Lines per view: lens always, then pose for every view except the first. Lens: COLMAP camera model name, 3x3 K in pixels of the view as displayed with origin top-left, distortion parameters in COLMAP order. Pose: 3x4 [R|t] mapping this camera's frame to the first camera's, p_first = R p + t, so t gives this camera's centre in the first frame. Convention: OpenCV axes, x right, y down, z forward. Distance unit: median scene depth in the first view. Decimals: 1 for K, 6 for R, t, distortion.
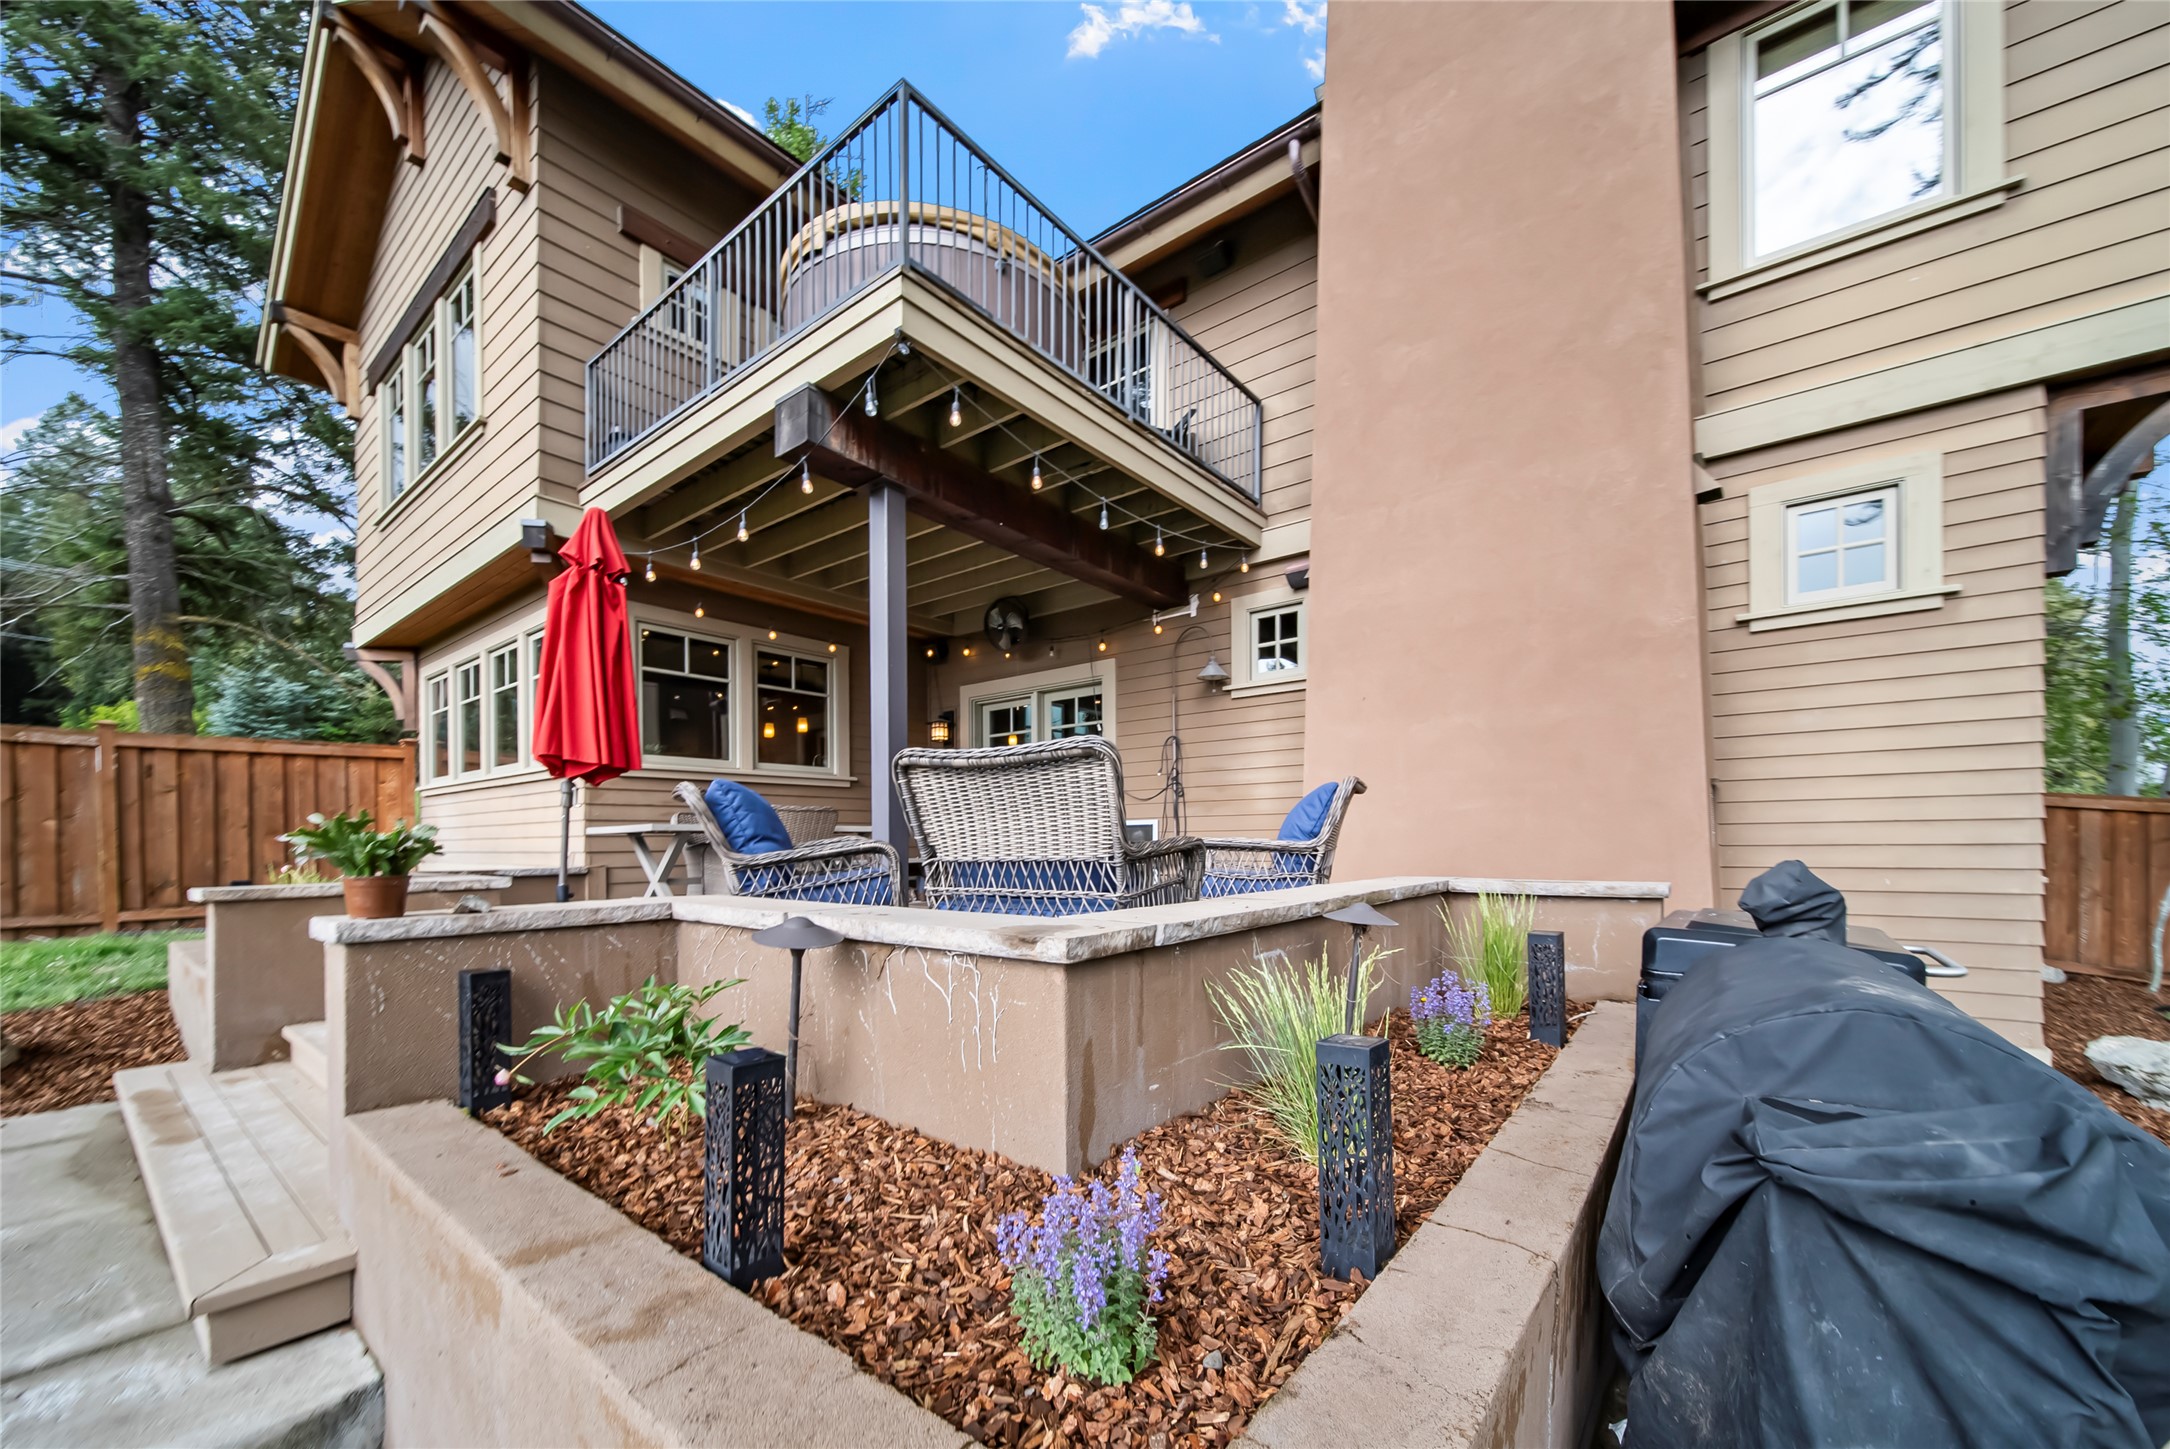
lens RADIAL K [[824.0, 0, 1083.3], [0, 824.0, 854.6], [0, 0, 1]] dist [-0.000736, -0.000212]
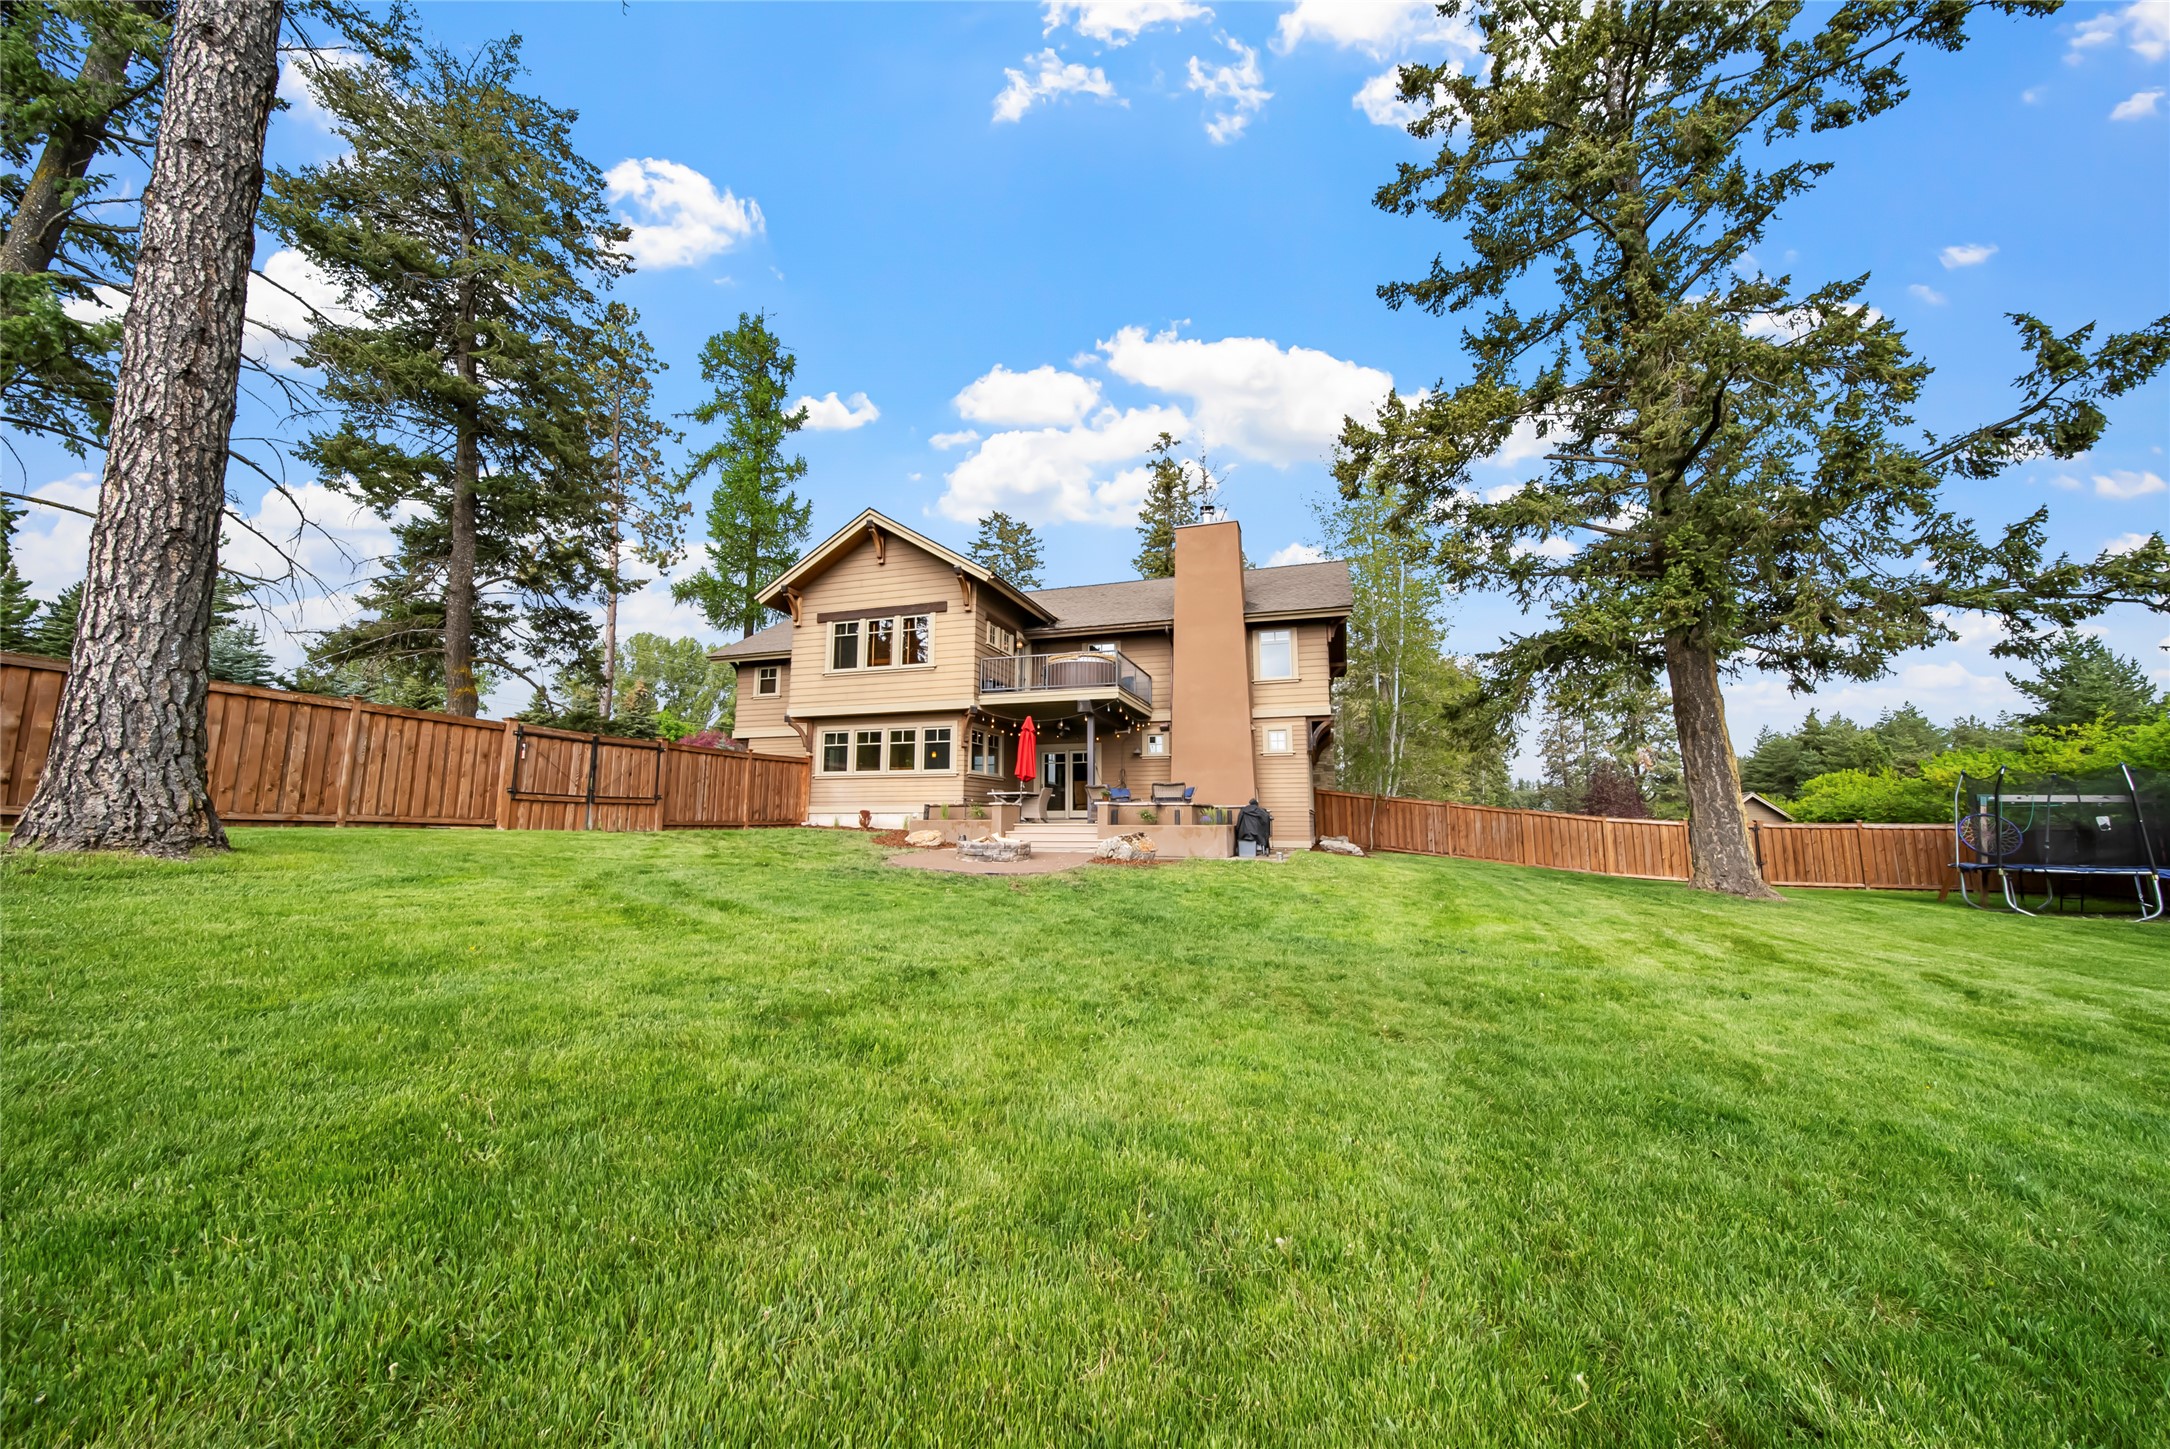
lens RADIAL K [[773.7, 0, 1088.7], [0, 773.7, 731.4], [0, 0, 1]] dist [-0.002630, -0.000344]
pose [[0.931732, 0.050974, 0.359552, -1.120486], [-0.001543, 0.990646, -0.136445, 0.126954], [-0.363144, 0.126575, 0.923095, -1.787071]]
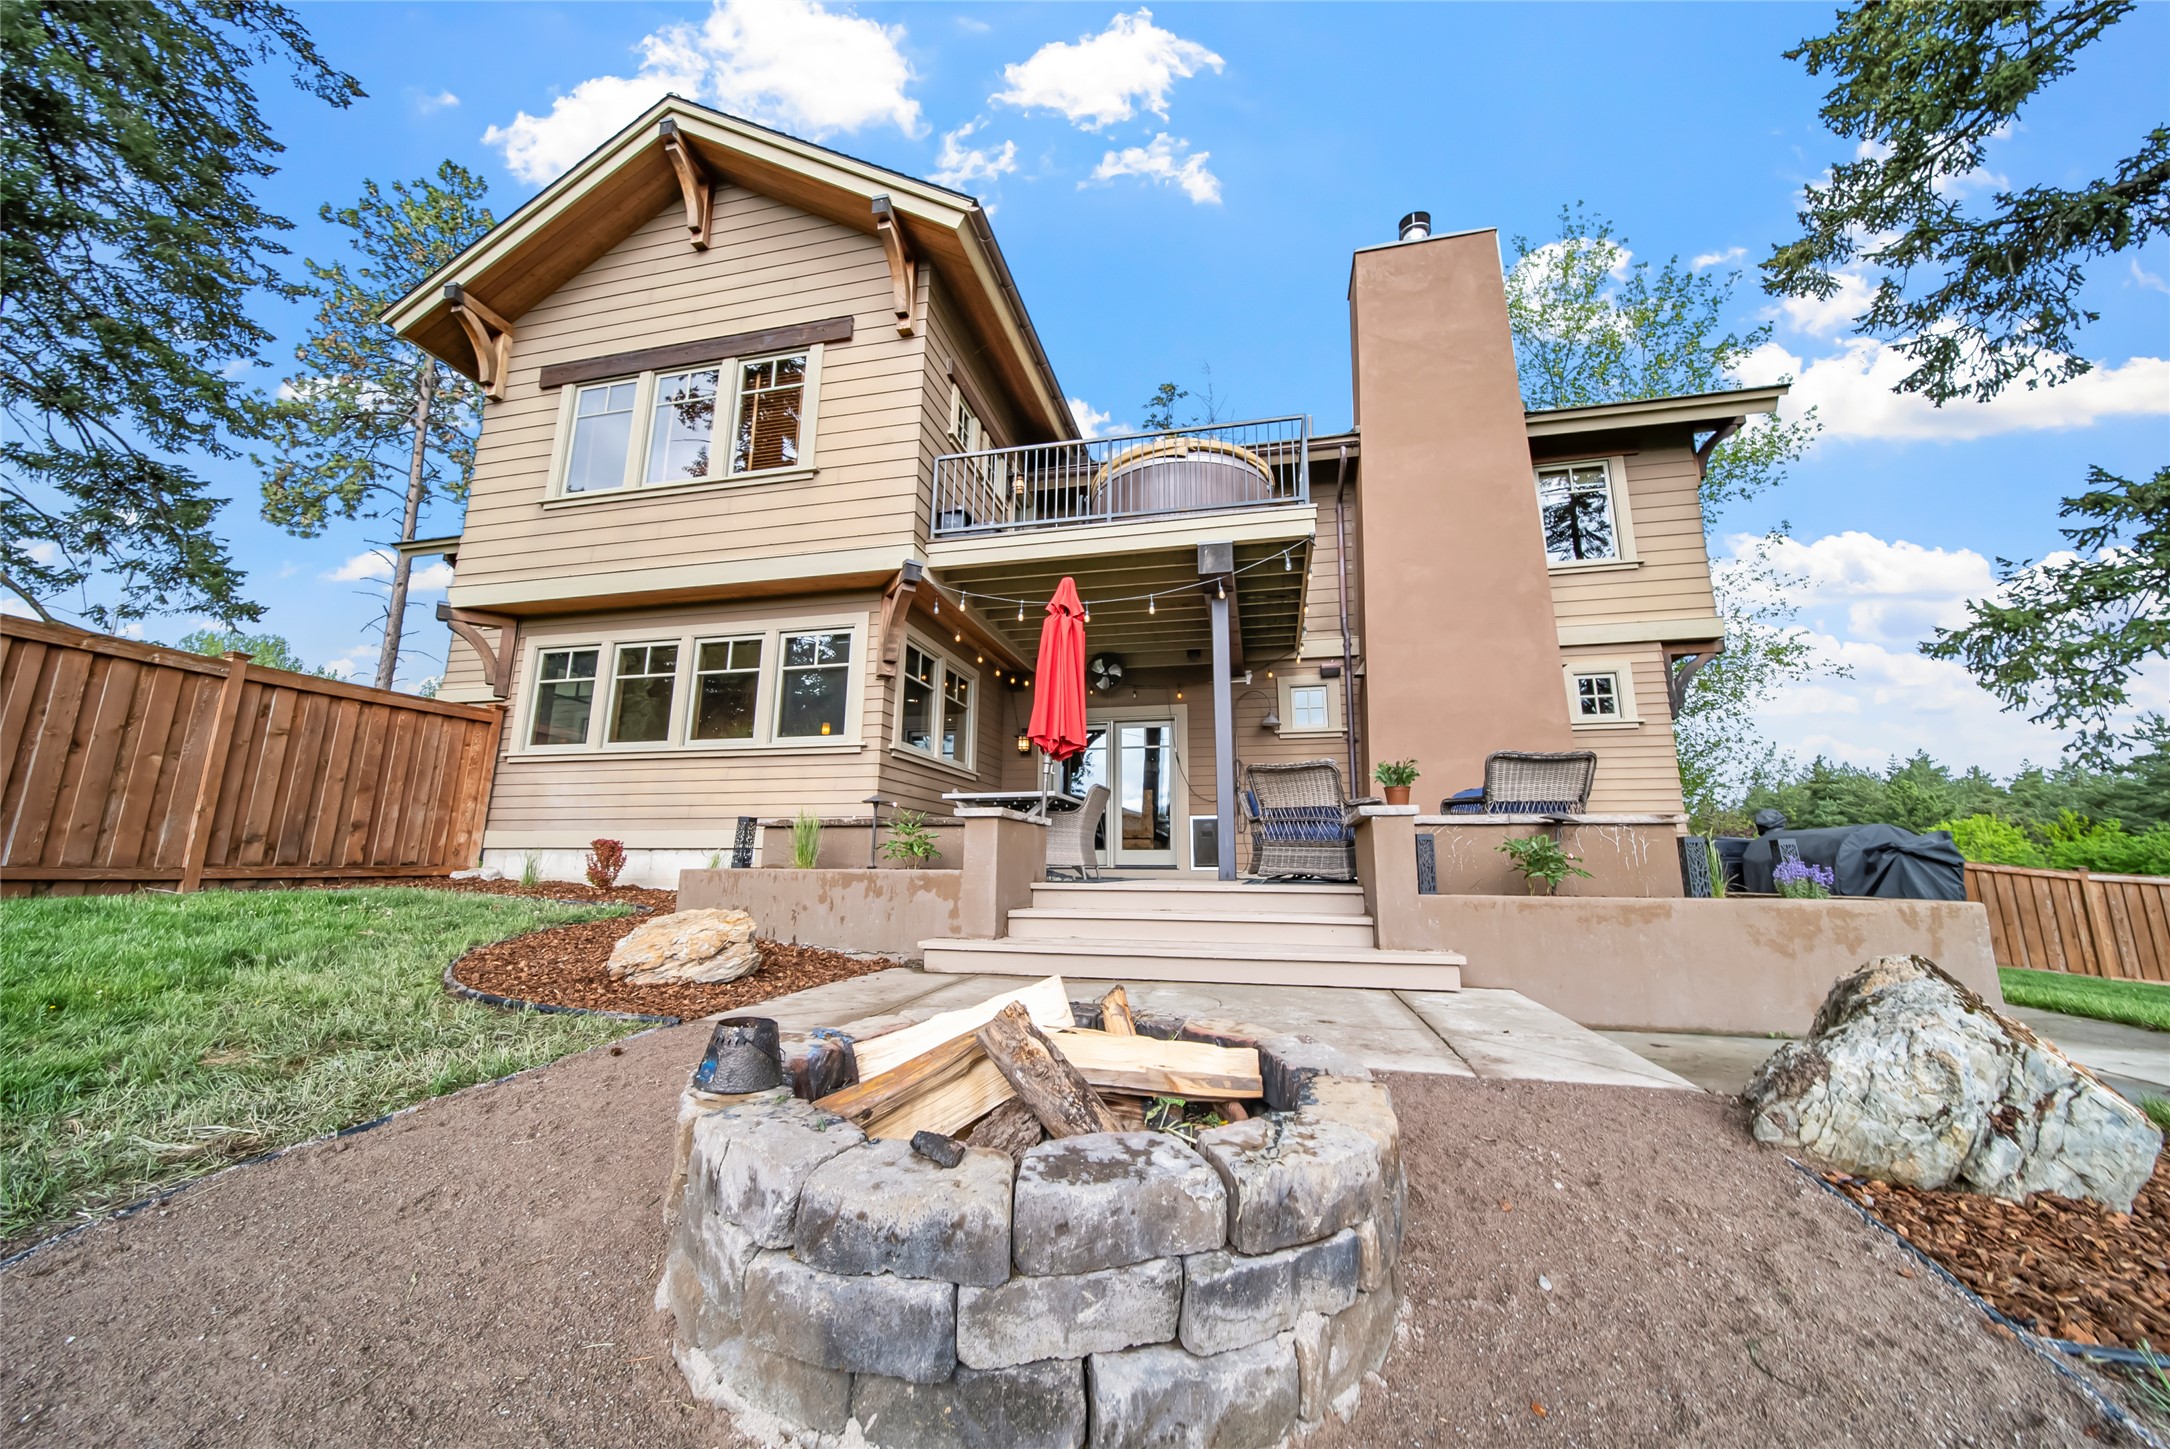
lens RADIAL K [[773.7, 0, 1088.7], [0, 773.7, 731.4], [0, 0, 1]] dist [-0.002630, -0.000344]
pose [[0.902565, 0.092436, 0.420513, -0.730839], [-0.008400, 0.980276, -0.197452, 0.086800], [-0.430471, 0.174681, 0.885540, -0.141618]]
